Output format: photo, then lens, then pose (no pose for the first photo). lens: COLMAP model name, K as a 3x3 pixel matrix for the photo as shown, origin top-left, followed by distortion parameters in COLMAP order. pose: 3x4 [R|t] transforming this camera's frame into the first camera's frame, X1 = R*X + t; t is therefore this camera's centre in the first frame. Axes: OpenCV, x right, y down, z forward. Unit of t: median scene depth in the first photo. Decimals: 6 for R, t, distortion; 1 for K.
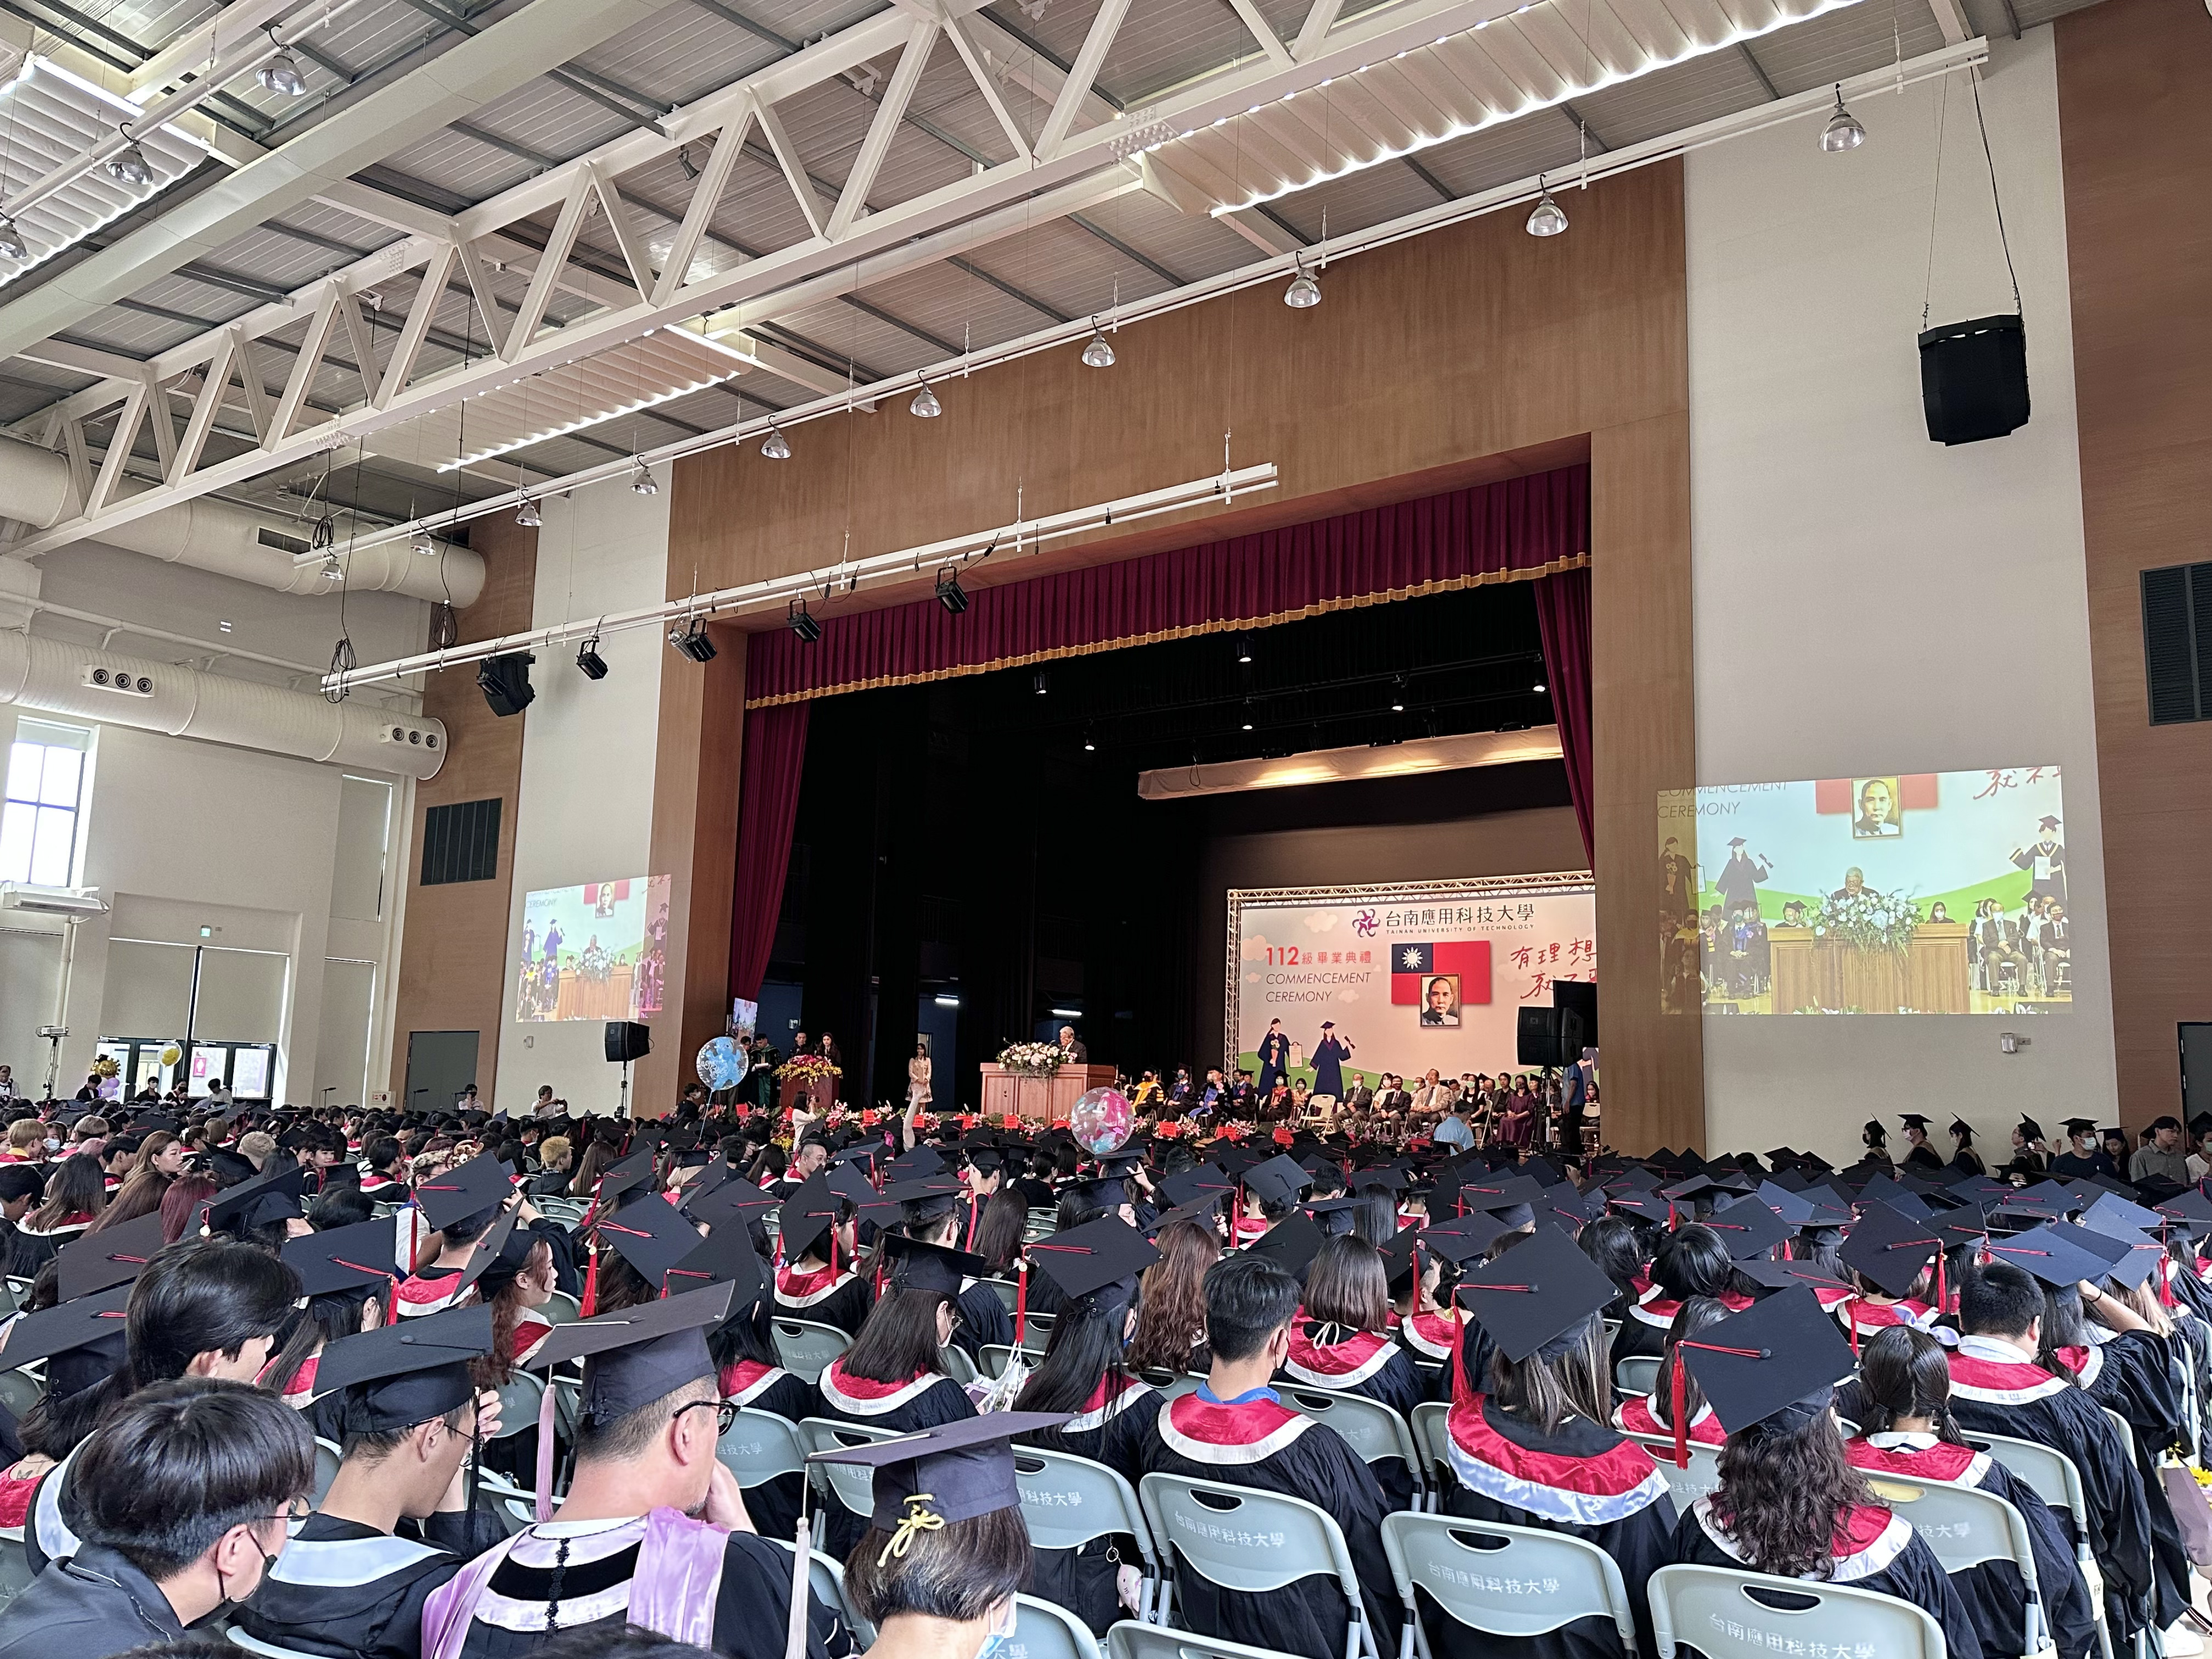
lens RADIAL K [[1902.4, 0, 1106.0], [0, 1902.4, 829.5], [0, 0, 1]] dist [0.056469, -0.016138]
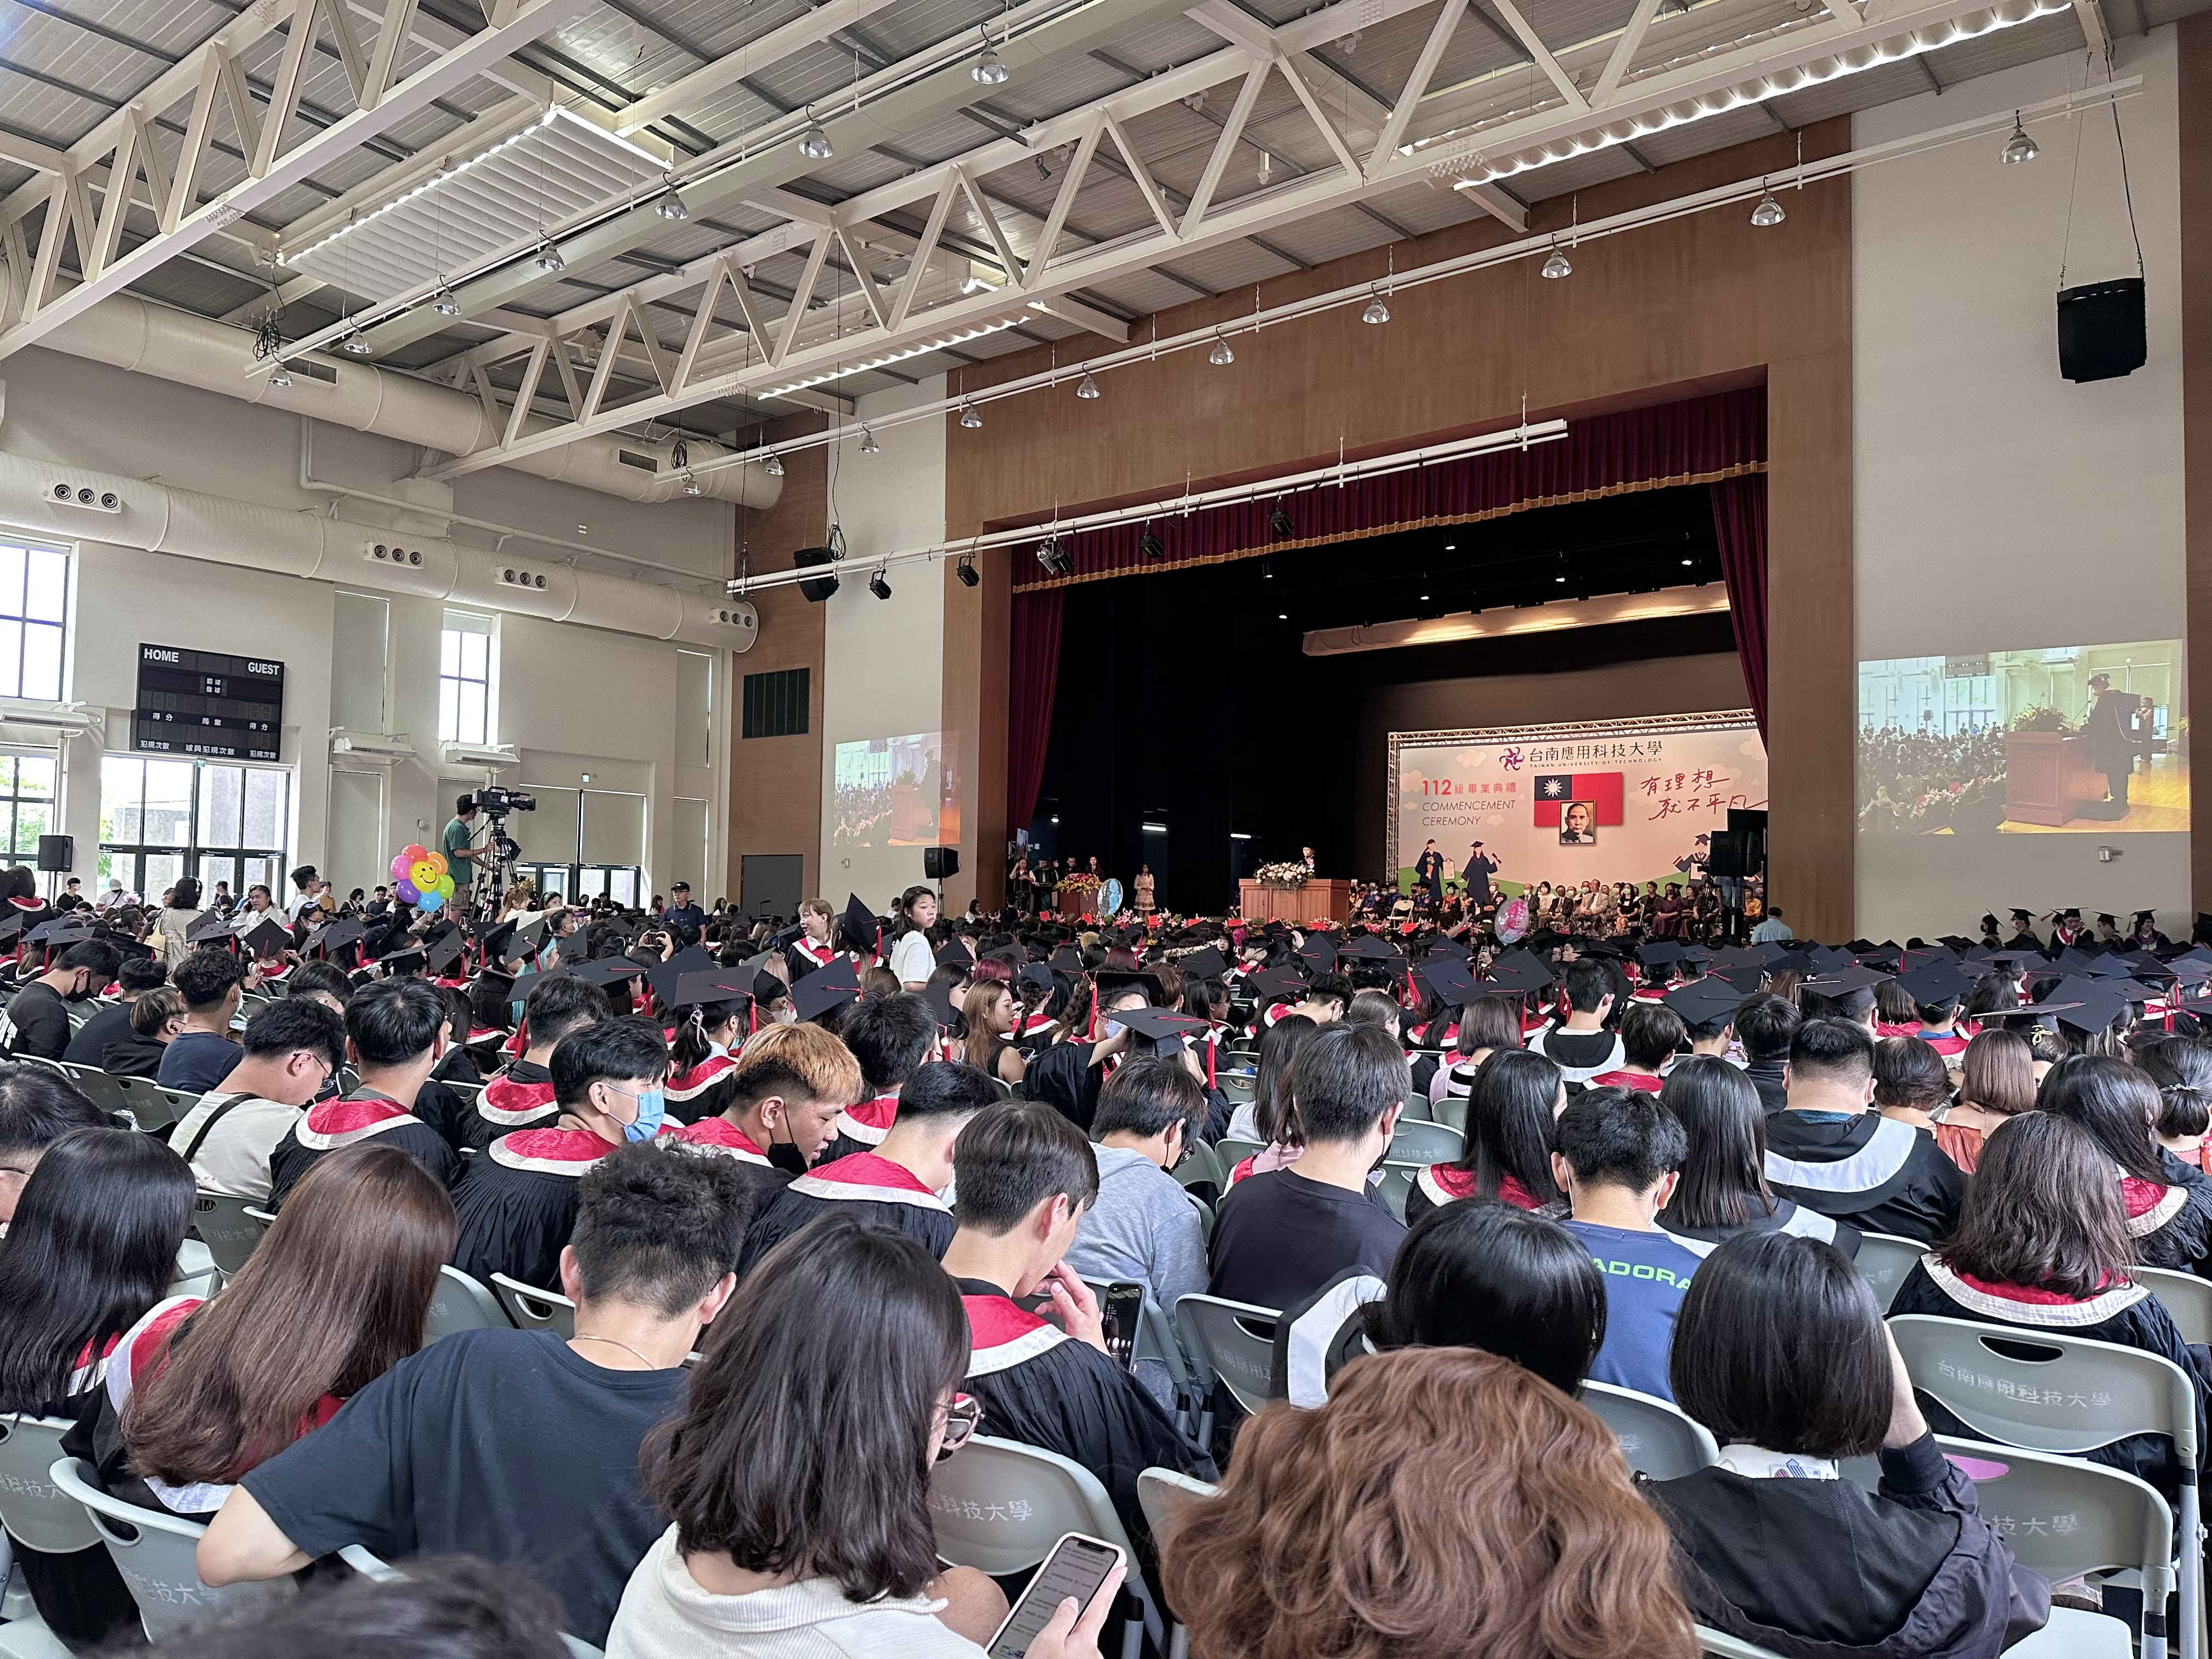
lens RADIAL K [[1707.0, 0, 1106.0], [0, 1707.0, 829.5], [0, 0, 1]] dist [0.117216, -0.154921]
pose [[0.998862, -0.011814, -0.046198, -0.087166], [0.016038, 0.995614, 0.092175, -0.012932], [0.044907, -0.092811, 0.994671, -0.110521]]
